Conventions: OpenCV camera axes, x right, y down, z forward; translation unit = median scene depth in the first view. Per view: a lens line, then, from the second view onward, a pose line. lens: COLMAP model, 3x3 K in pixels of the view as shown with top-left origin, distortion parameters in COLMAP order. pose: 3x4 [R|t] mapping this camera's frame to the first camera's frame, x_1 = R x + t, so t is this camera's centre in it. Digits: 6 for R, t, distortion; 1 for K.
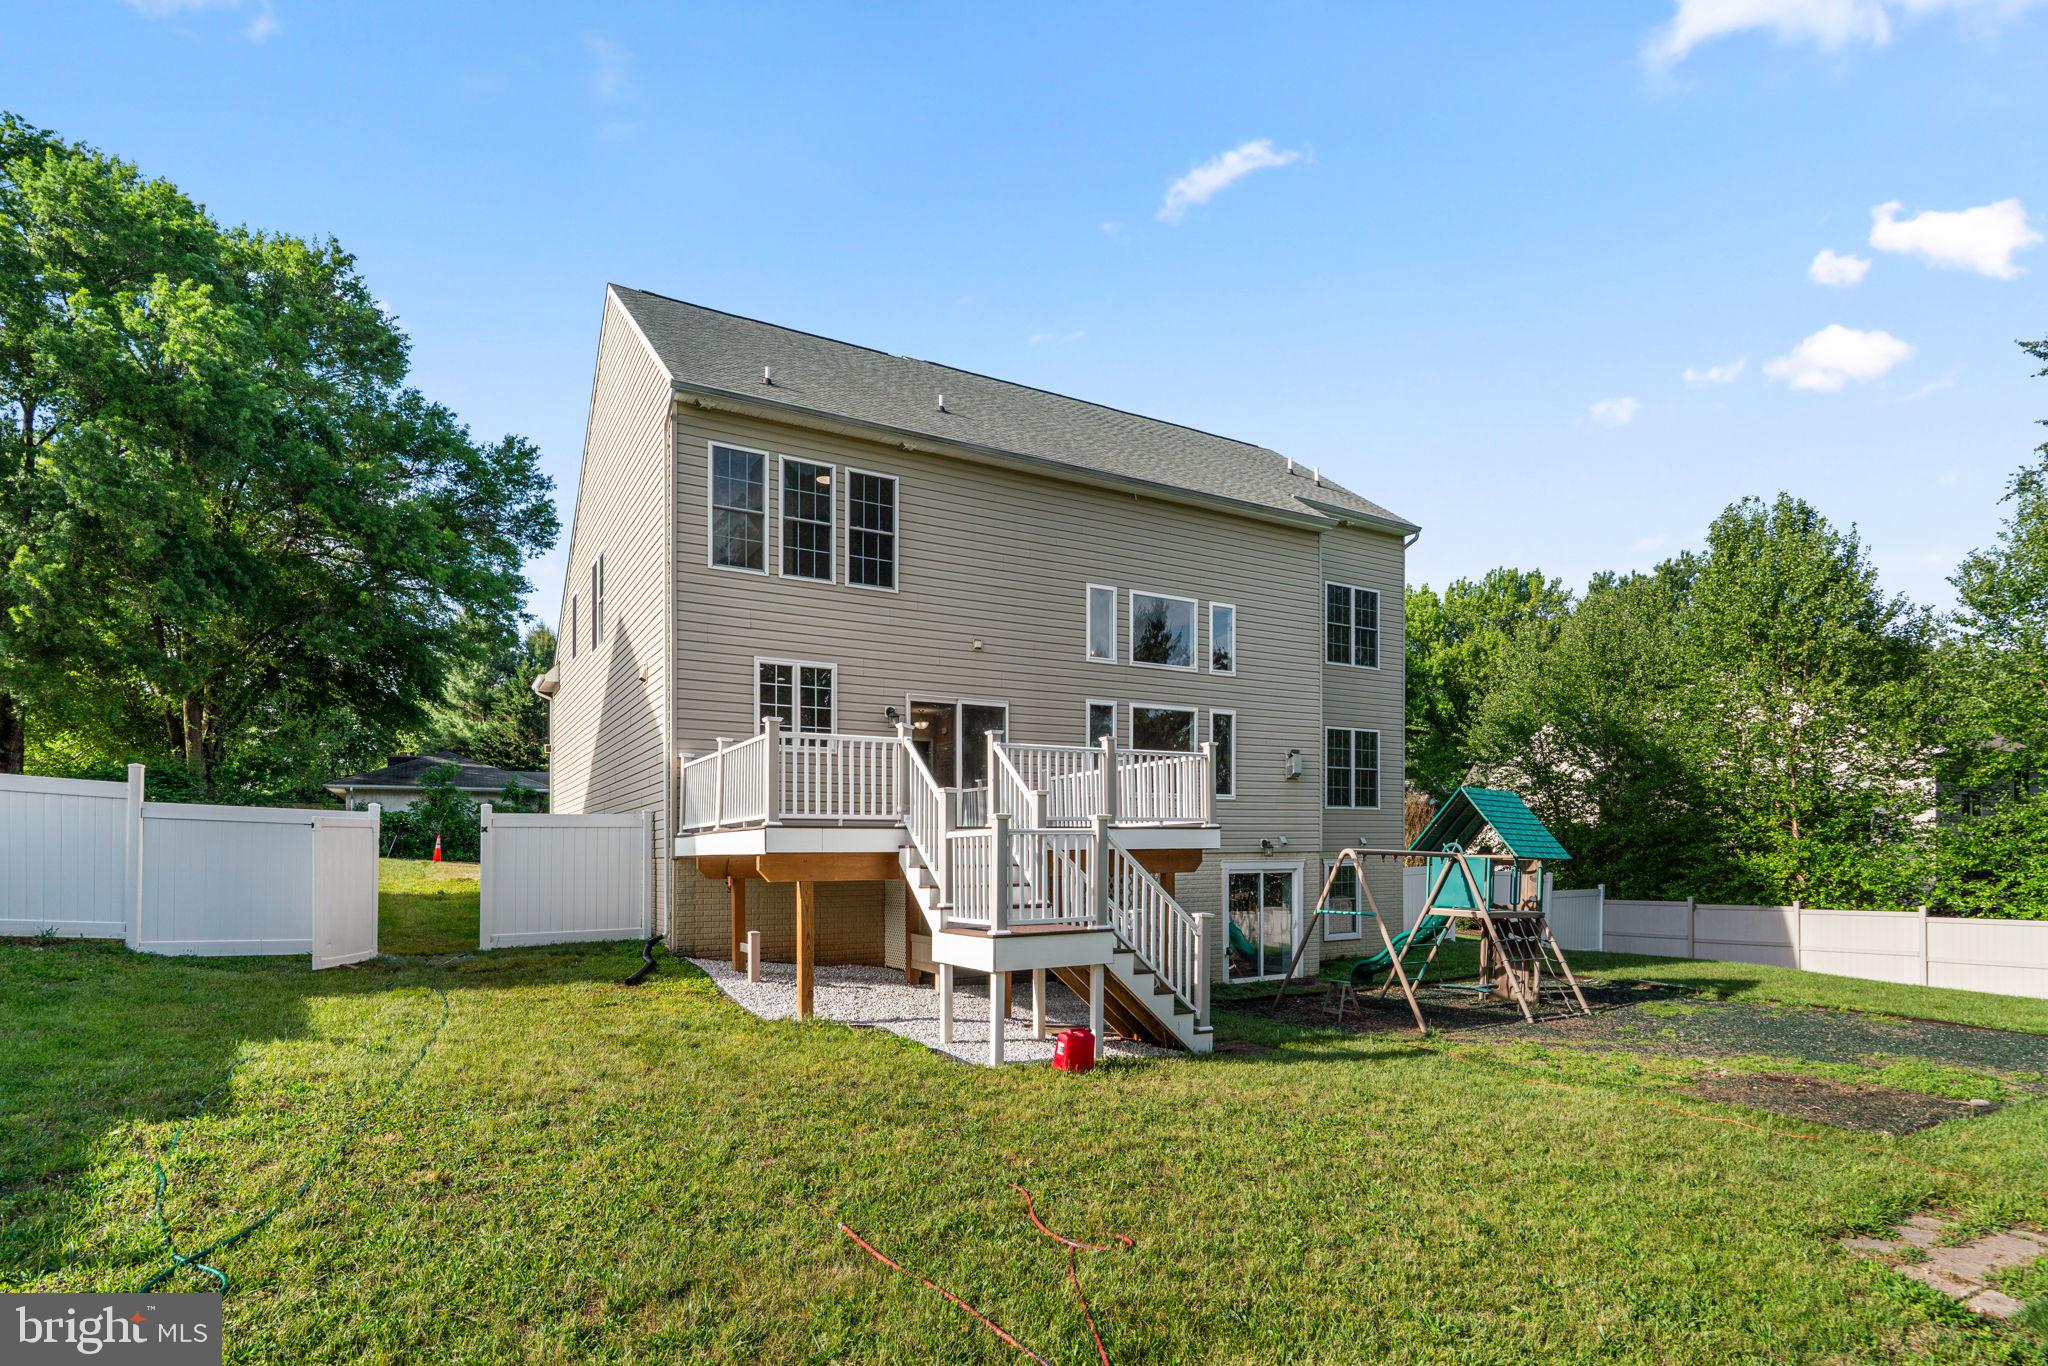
lens RADIAL K [[994.4, 0, 1027.7], [0, 994.4, 634.7], [0, 0, 1]] dist [-0.000492, 0.000120]
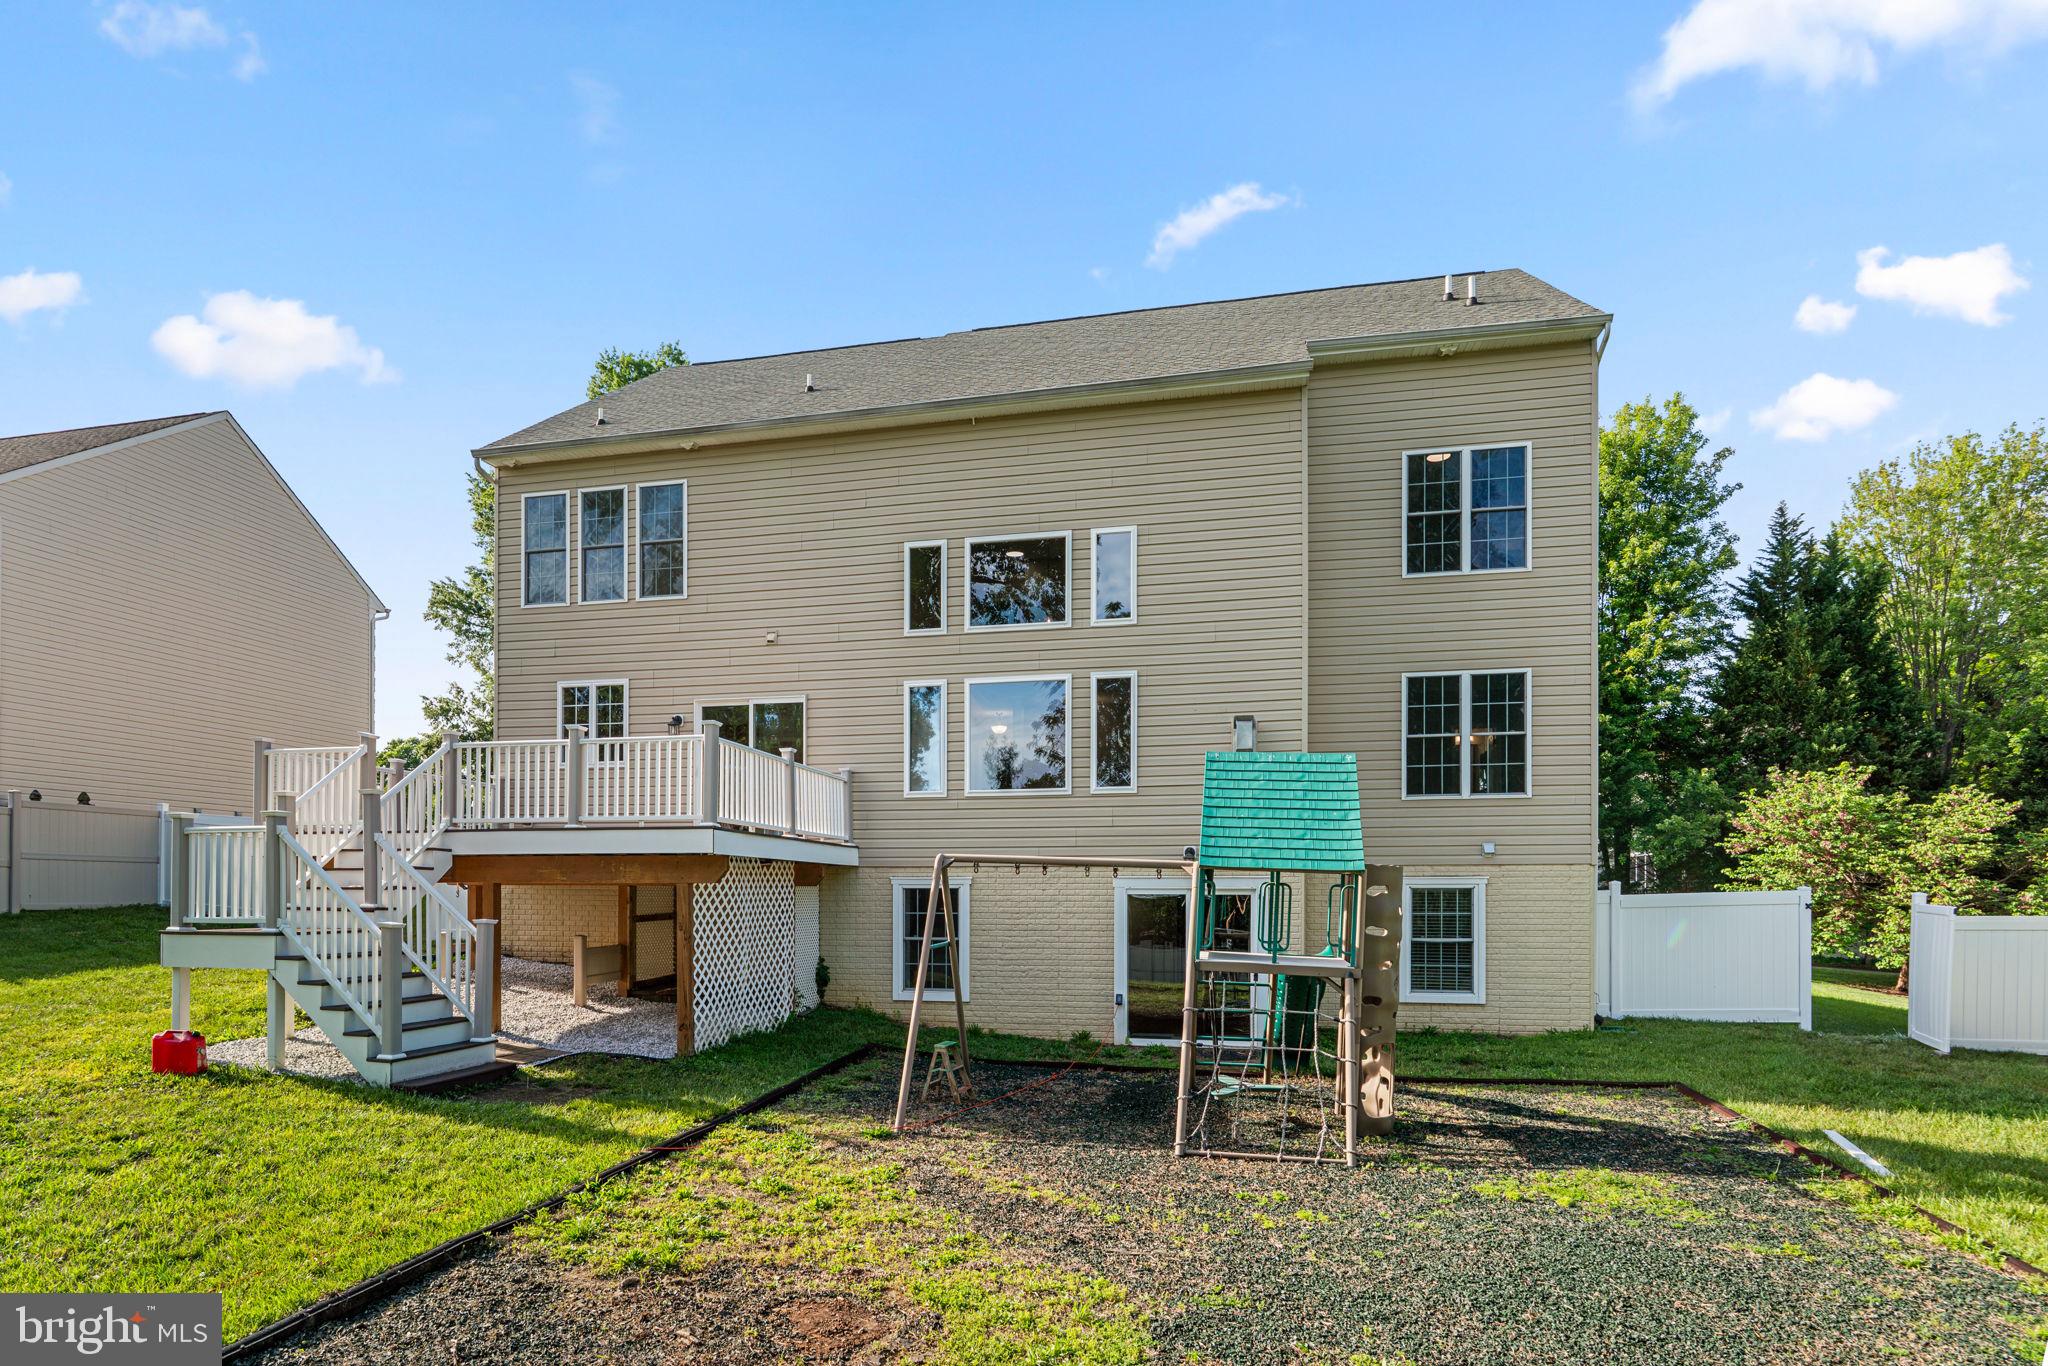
lens RADIAL K [[1021.5, 0, 1024.0], [0, 1021.5, 683.0], [0, 0, 1]] dist [-0.005947, 0.000279]
pose [[0.740168, -0.121338, -0.661383, 0.752499], [0.137341, 0.990129, -0.027948, 0.111852], [0.658246, -0.070148, 0.749527, 0.458513]]
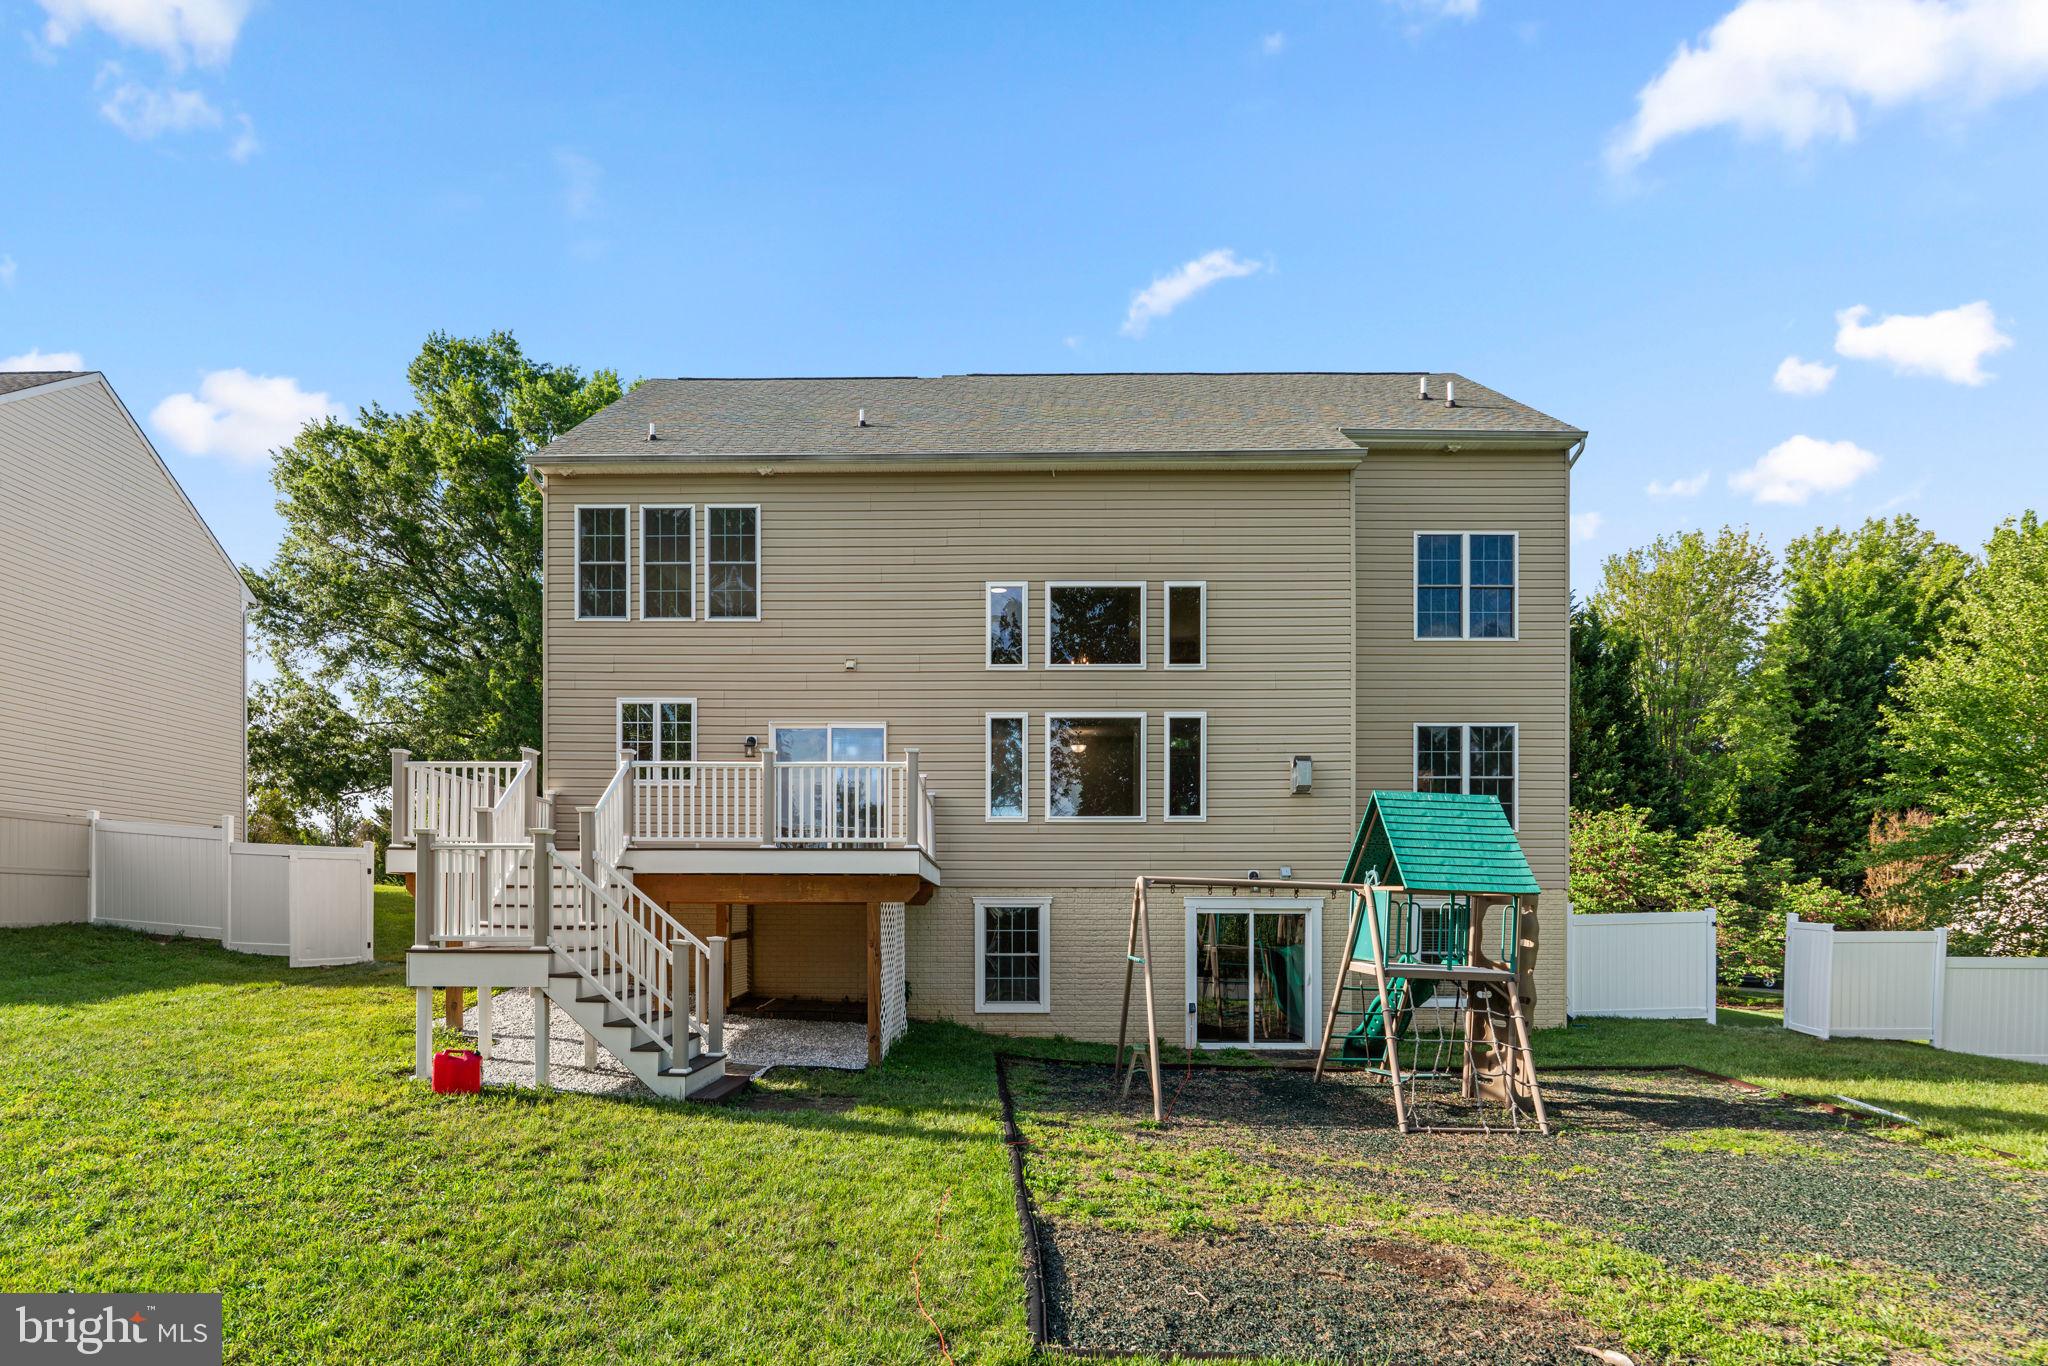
lens RADIAL K [[1008.3, 0, 1003.1], [0, 1008.3, 700.5], [0, 0, 1]] dist [-0.001947, -0.000393]
pose [[0.857704, -0.091203, -0.505991, 0.567913], [0.099677, 0.994966, -0.010376, 0.069921], [0.504390, -0.041536, 0.862476, 0.252560]]
